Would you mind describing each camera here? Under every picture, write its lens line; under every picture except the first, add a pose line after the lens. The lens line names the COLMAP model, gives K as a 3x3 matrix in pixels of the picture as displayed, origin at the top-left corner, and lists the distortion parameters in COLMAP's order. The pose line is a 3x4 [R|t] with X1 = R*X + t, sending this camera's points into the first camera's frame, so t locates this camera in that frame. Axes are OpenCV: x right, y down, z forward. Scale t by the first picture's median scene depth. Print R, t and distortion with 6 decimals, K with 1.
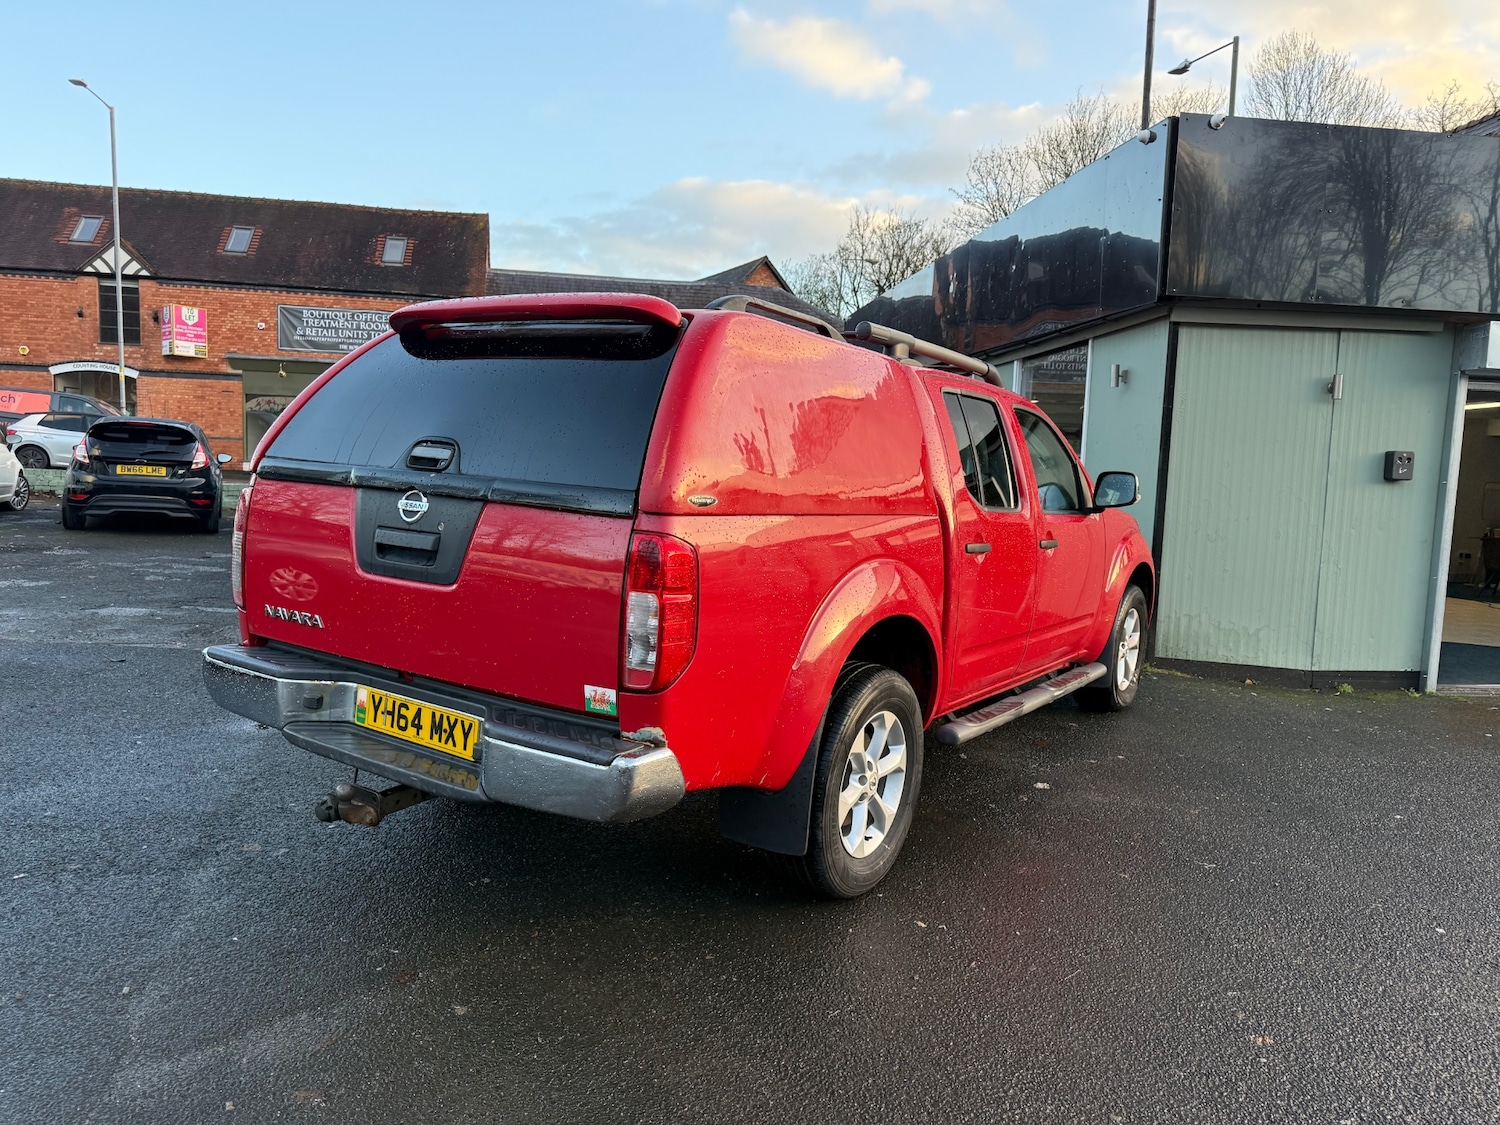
lens RADIAL K [[1075.9, 0, 756.7], [0, 1075.9, 563.2], [0, 0, 1]] dist [0.051718, -0.059387]
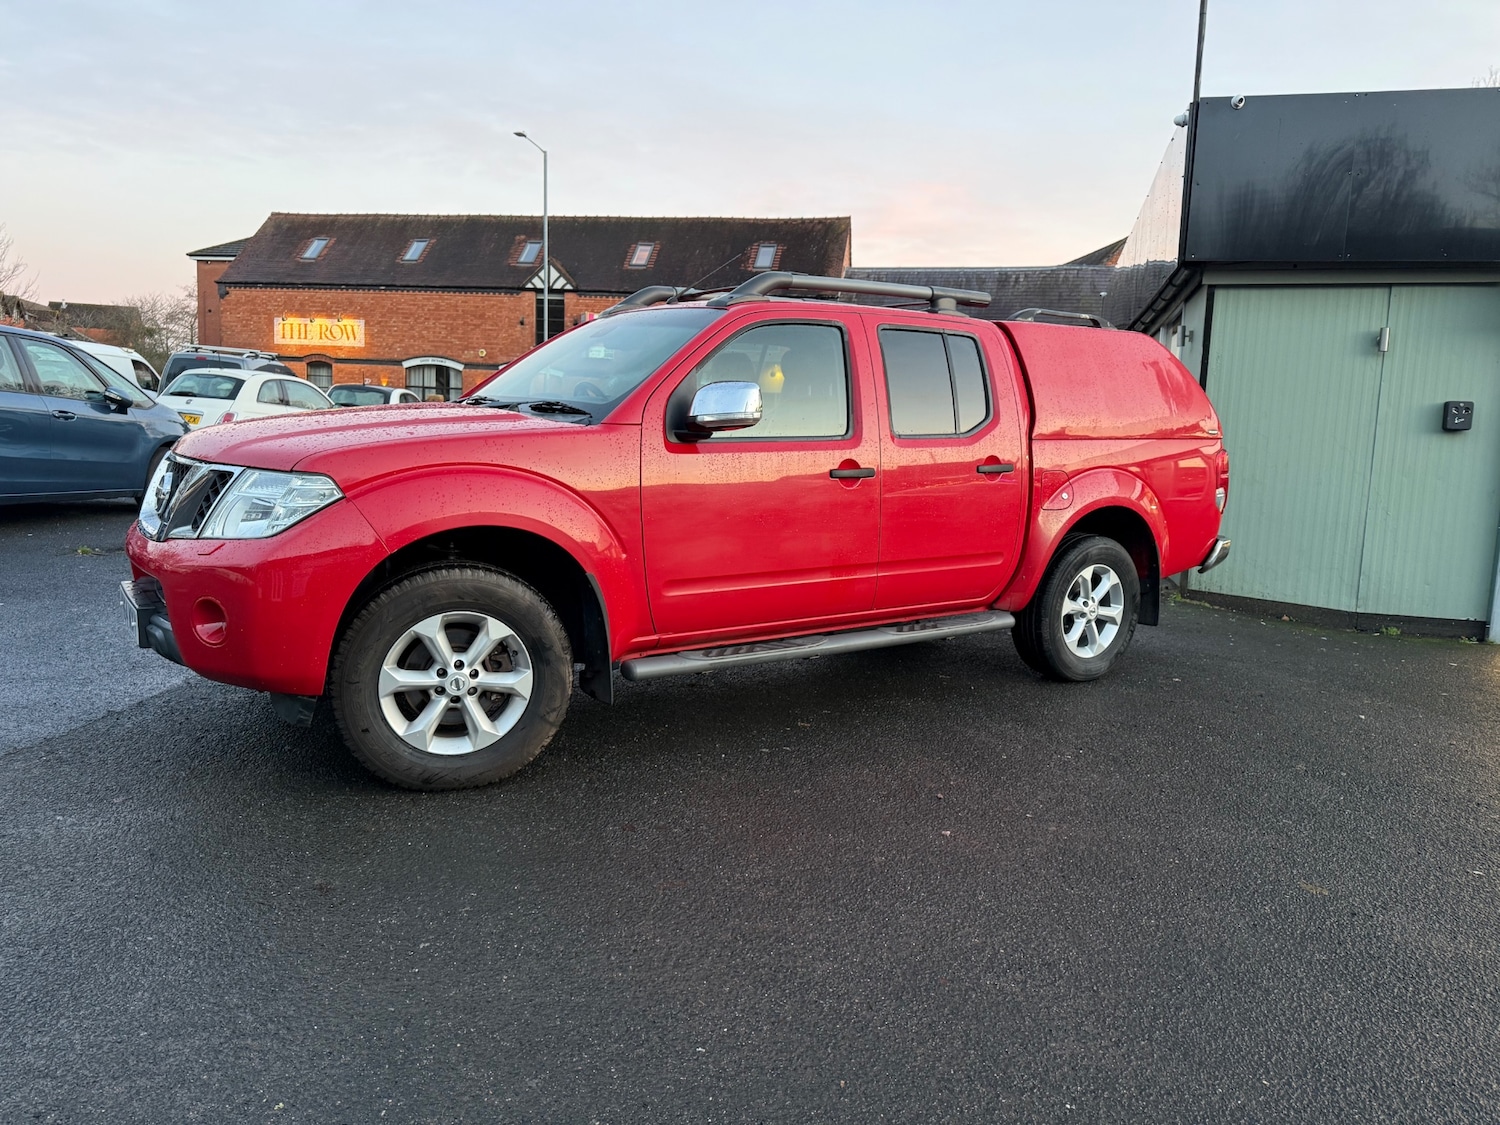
lens RADIAL K [[1065.9, 0, 758.0], [0, 1065.9, 559.8], [0, 0, 1]] dist [0.074797, -0.082187]
pose [[0.932758, 0.046112, -0.357543, 0.076503], [-0.044859, 0.998924, 0.011803, 0.013831], [0.357702, 0.005030, 0.933822, -0.040479]]
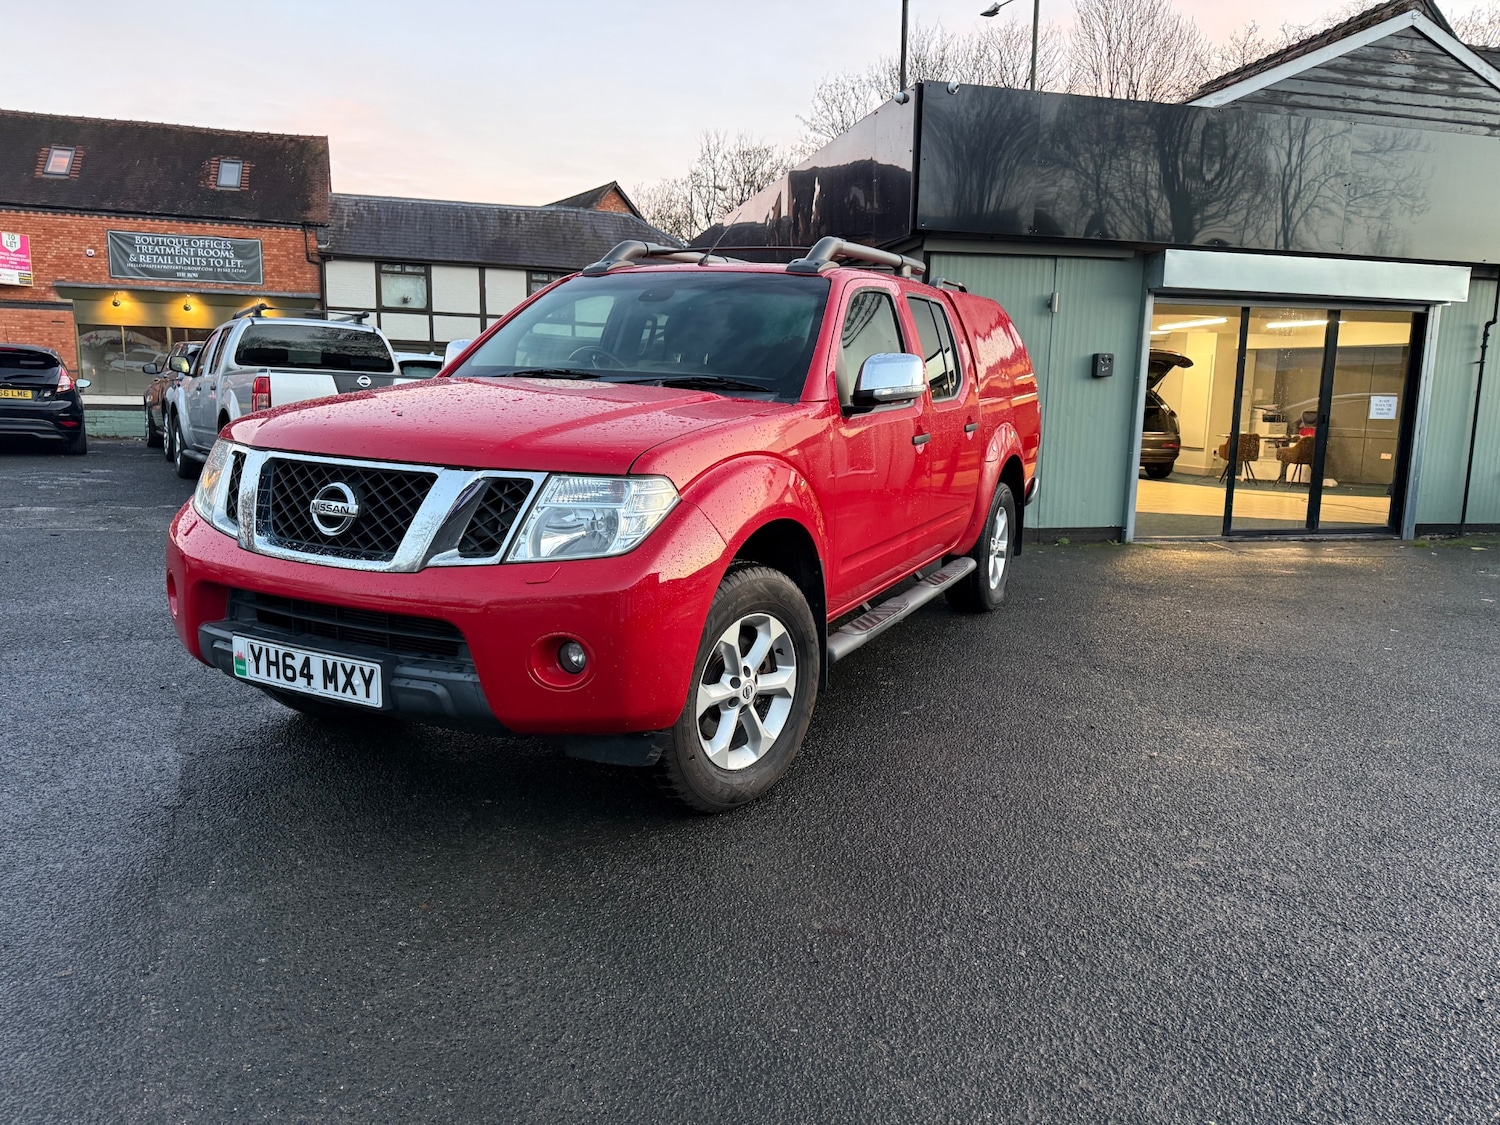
lens RADIAL K [[1080.1, 0, 753.7], [0, 1080.1, 564.3], [0, 0, 1]] dist [0.006912, 0.004454]
pose [[0.992229, -0.034654, 0.119506, 0.005443], [0.026873, 0.997450, 0.066113, 0.010746], [-0.121492, -0.062388, 0.990630, -0.048581]]
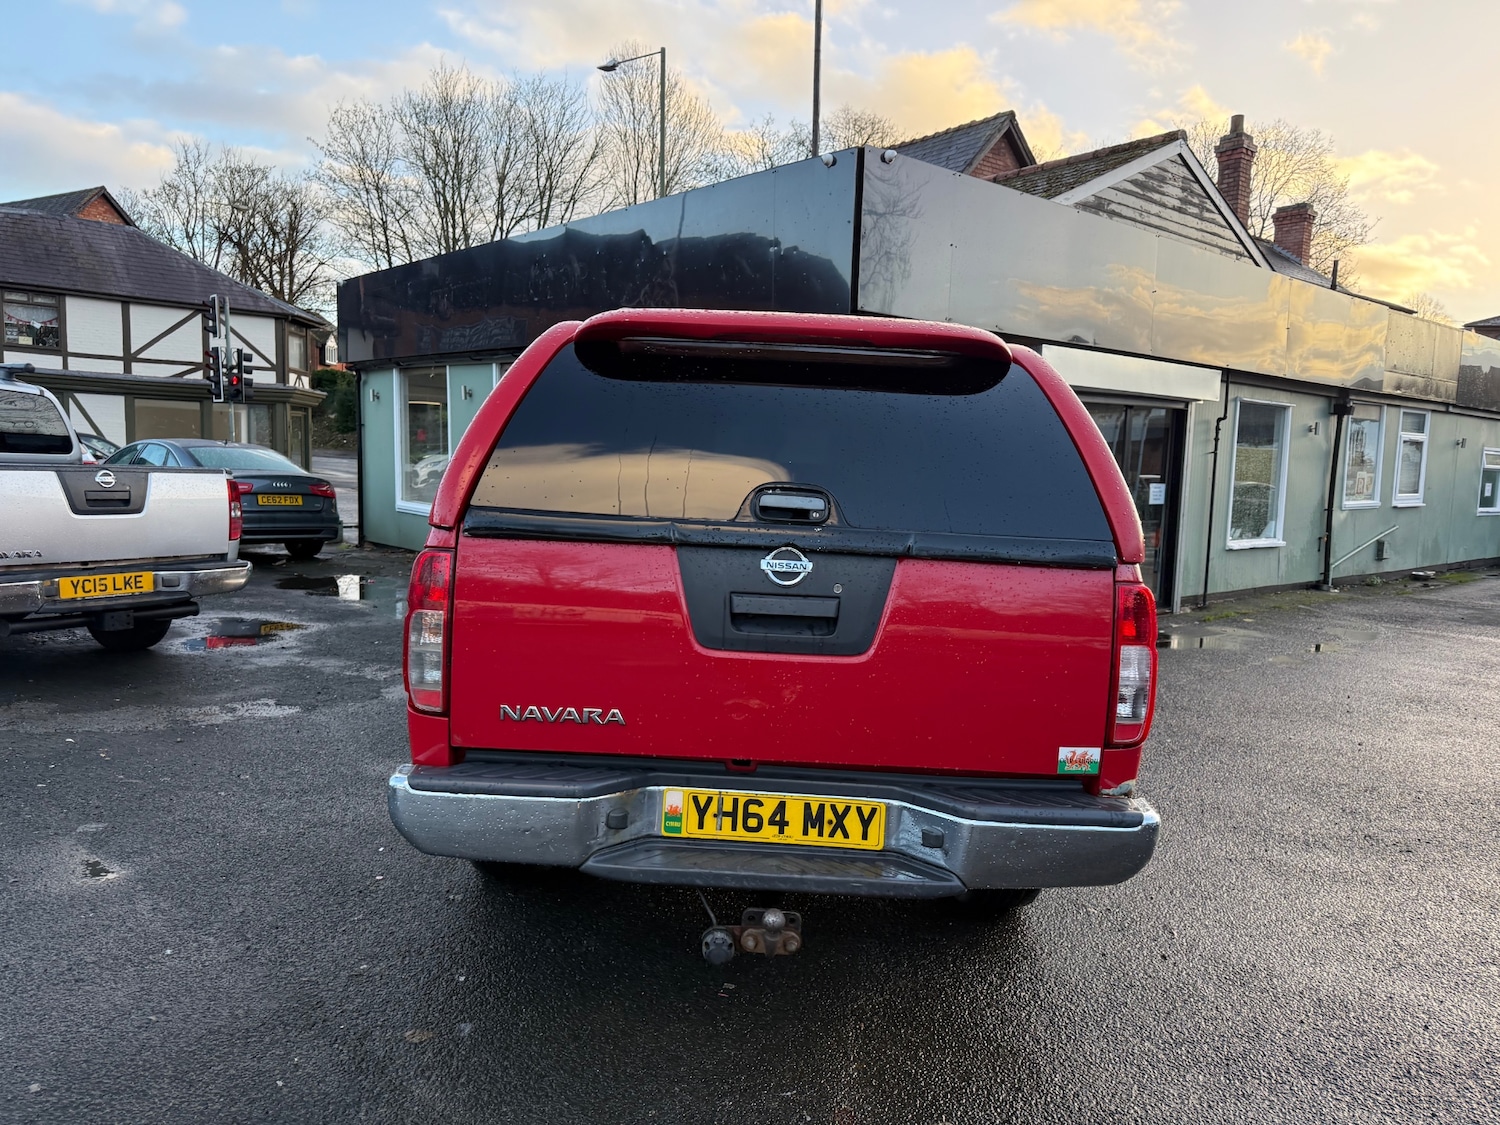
lens RADIAL K [[1065.9, 0, 758.0], [0, 1065.9, 559.8], [0, 0, 1]] dist [0.074797, -0.082187]
pose [[0.831822, -0.065028, 0.551221, -0.066550], [0.050692, 0.997863, 0.041222, -0.007834], [-0.552723, -0.006347, 0.833341, 0.026437]]
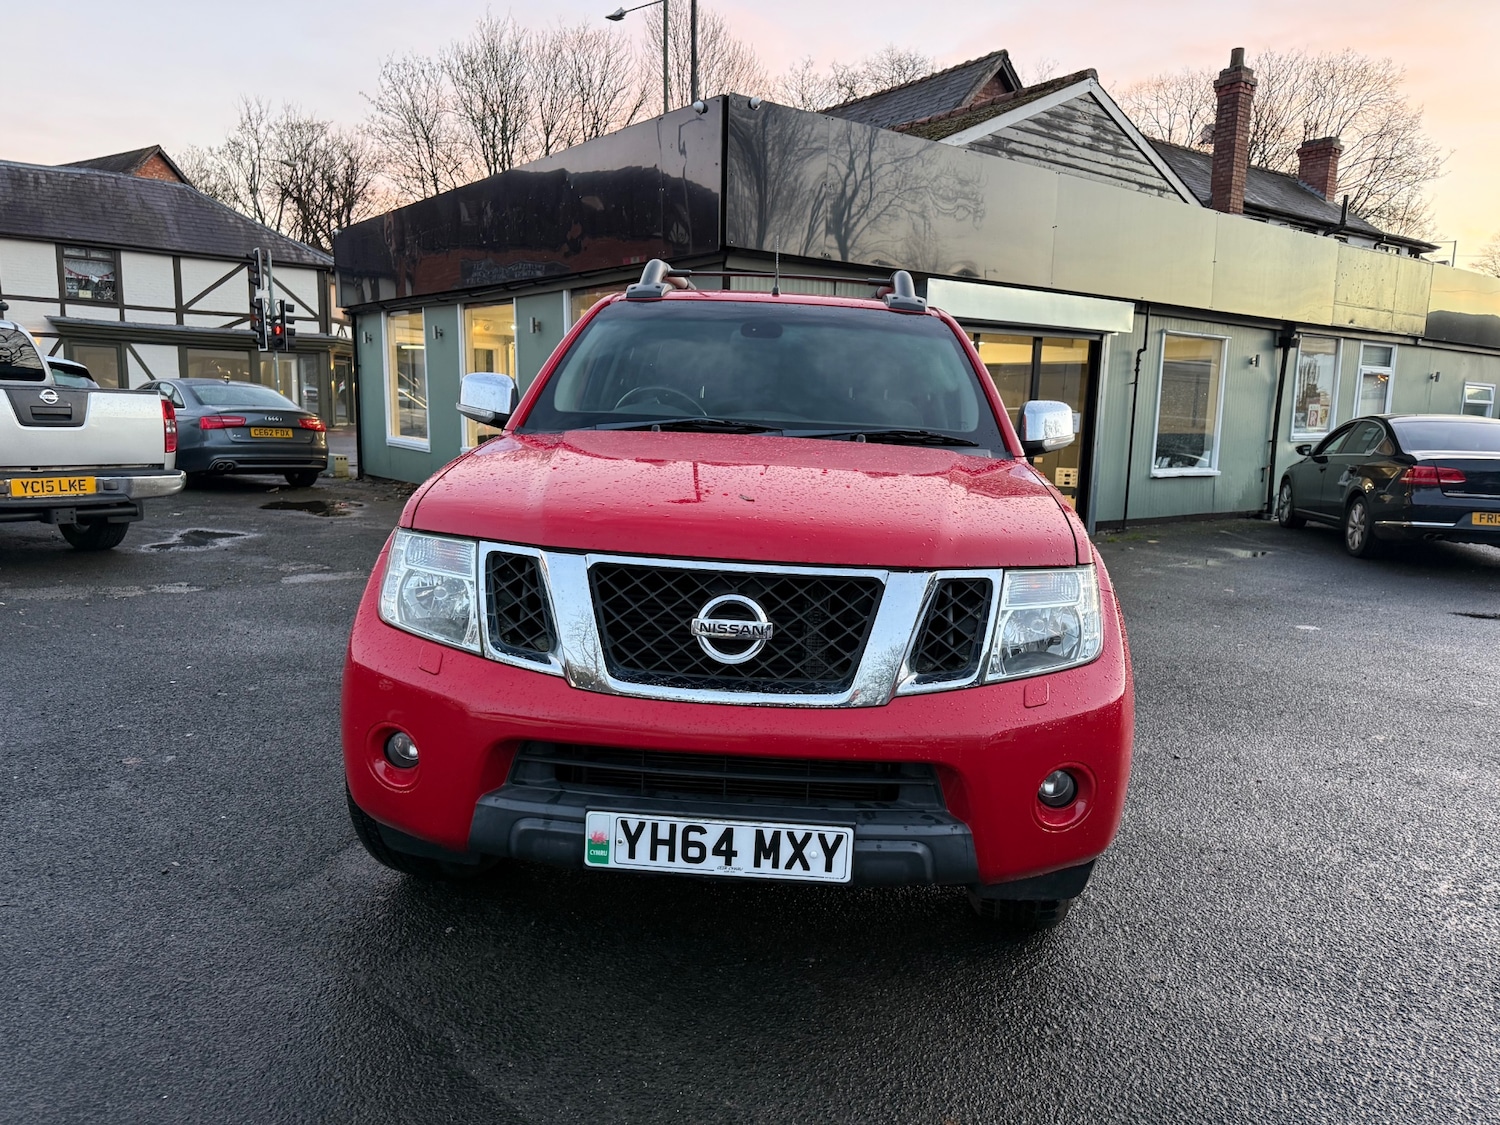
lens RADIAL K [[1065.9, 0, 758.0], [0, 1065.9, 559.8], [0, 0, 1]] dist [0.074797, -0.082187]
pose [[0.864963, -0.086562, 0.494314, -0.044742], [0.052586, 0.995222, 0.082263, 0.002178], [-0.499073, -0.045160, 0.865383, -0.017965]]
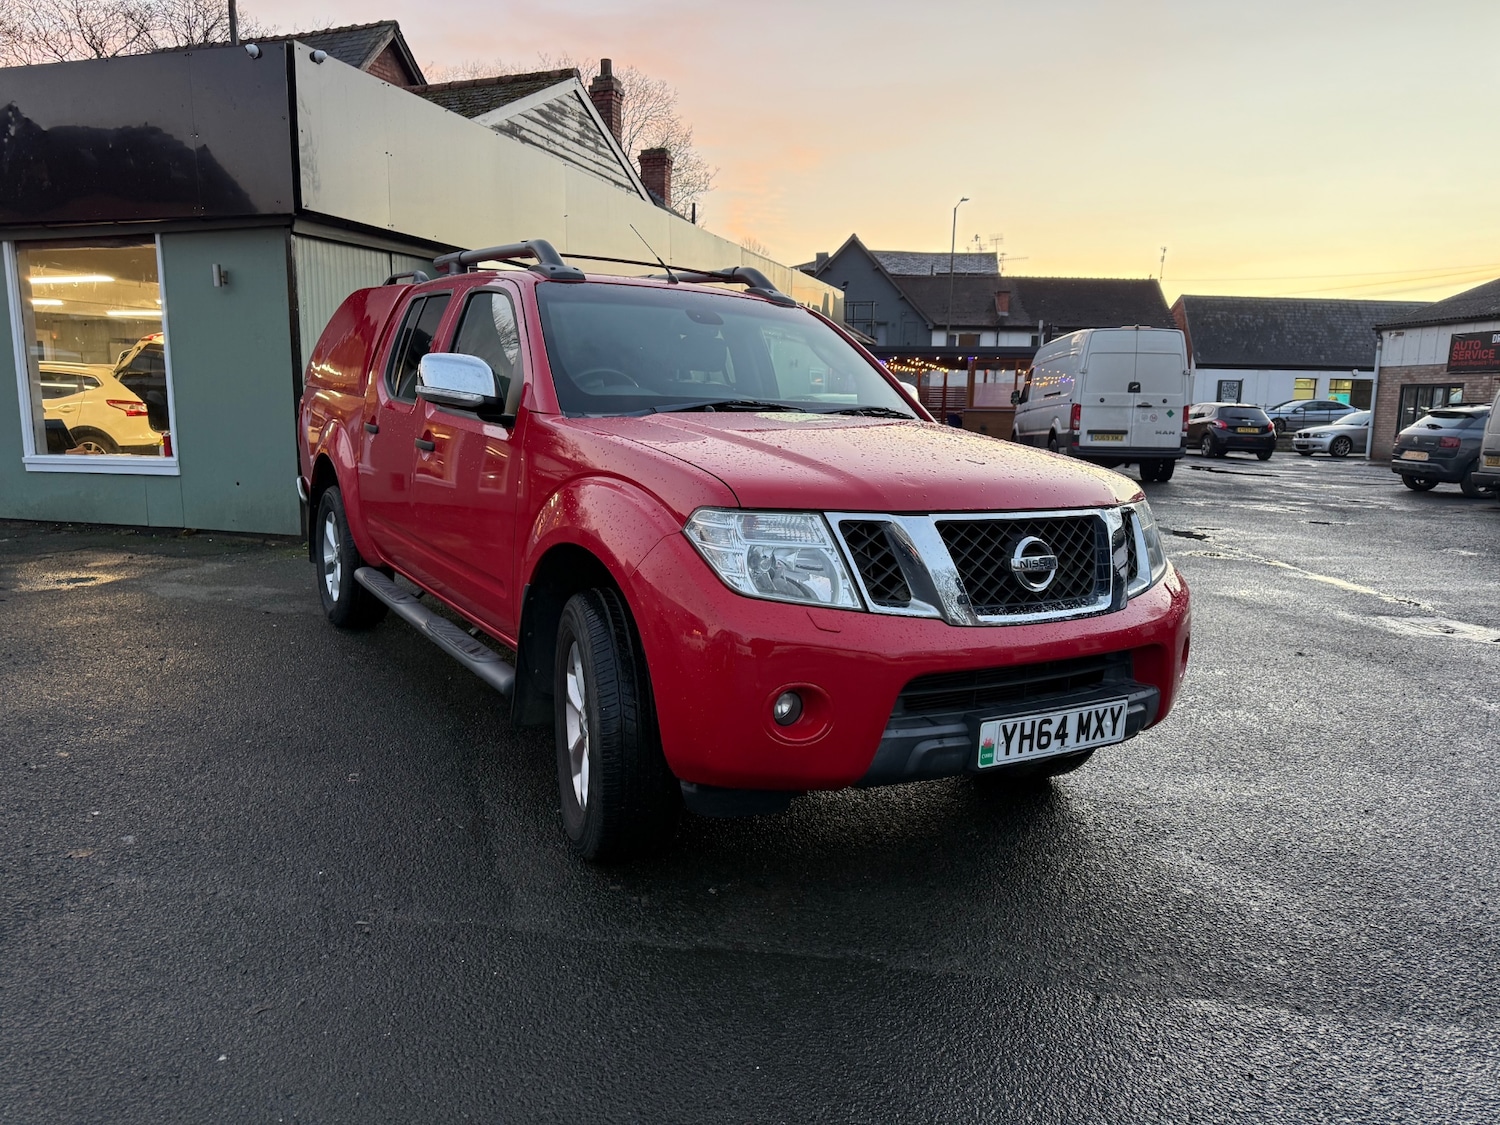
lens RADIAL K [[1080.1, 0, 753.7], [0, 1080.1, 564.3], [0, 0, 1]] dist [0.006912, 0.004454]
pose [[0.426548, -0.167626, 0.888796, -0.094334], [0.084102, 0.985769, 0.145554, -0.001920], [-0.900546, 0.012664, 0.434575, 0.020188]]
